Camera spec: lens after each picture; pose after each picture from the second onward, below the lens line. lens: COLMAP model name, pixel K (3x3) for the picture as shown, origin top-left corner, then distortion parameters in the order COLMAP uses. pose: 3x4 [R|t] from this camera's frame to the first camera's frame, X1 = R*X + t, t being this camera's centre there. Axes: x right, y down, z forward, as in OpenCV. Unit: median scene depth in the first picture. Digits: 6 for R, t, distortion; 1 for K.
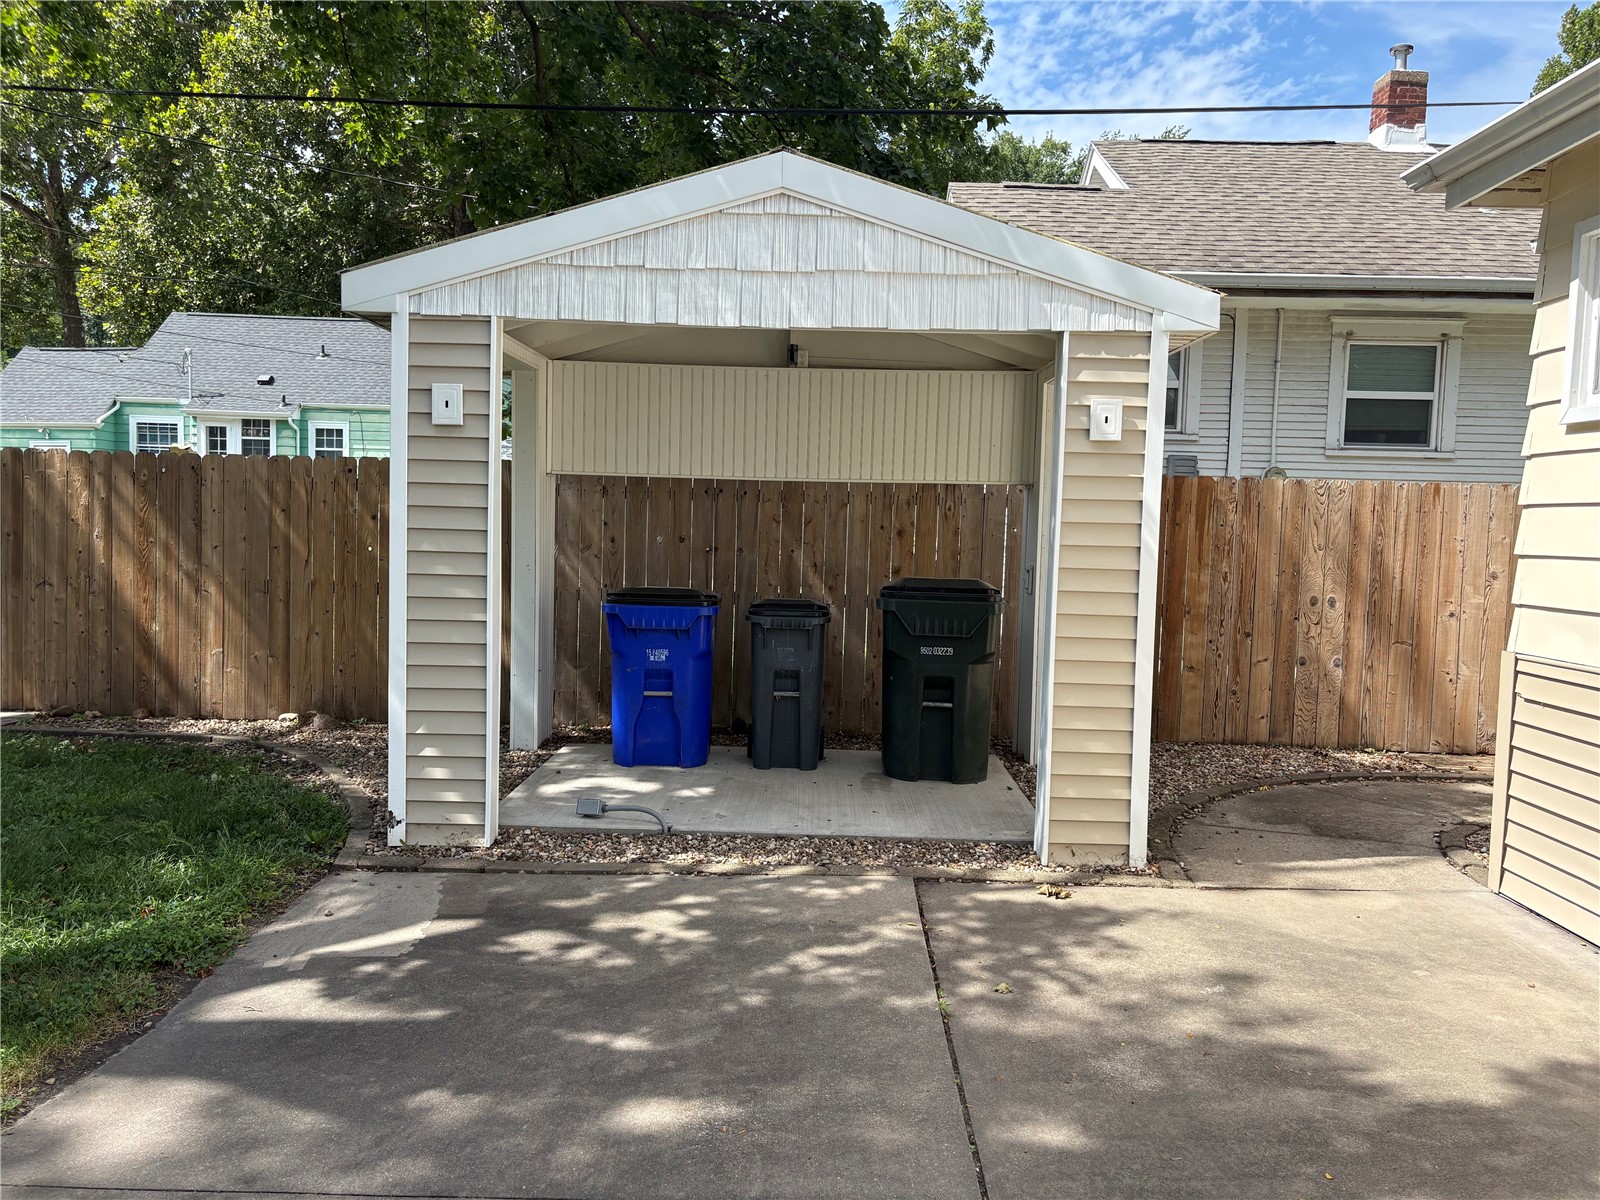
lens RADIAL K [[1206.2, 0, 800.3], [0, 1206.2, 602.9], [0, 0, 1]] dist [0.003888, 0.000648]
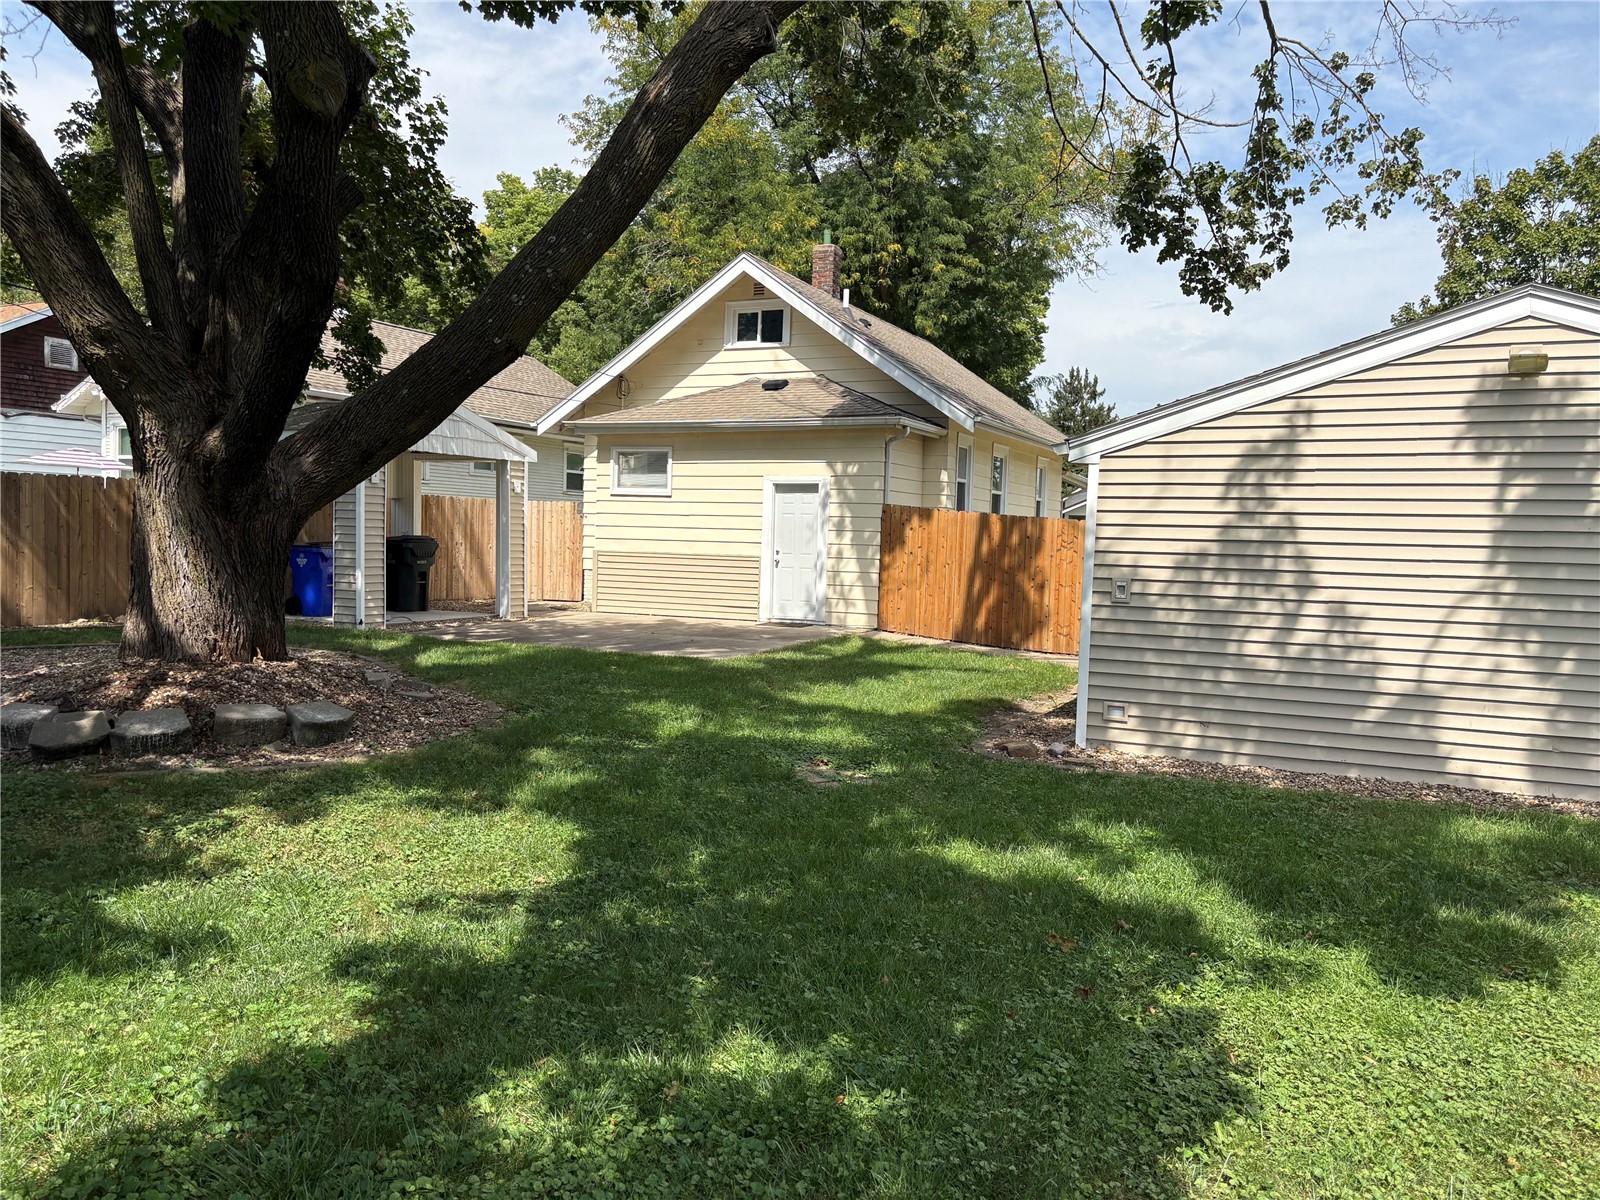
lens RADIAL K [[1206.2, 0, 799.8], [0, 1206.2, 600.8], [0, 0, 1]] dist [0.003888, 0.000648]
pose [[0.396218, -0.064322, 0.915901, -1.656264], [0.045045, 0.997704, 0.050580, 0.022352], [-0.917051, 0.021216, 0.398205, -0.700094]]
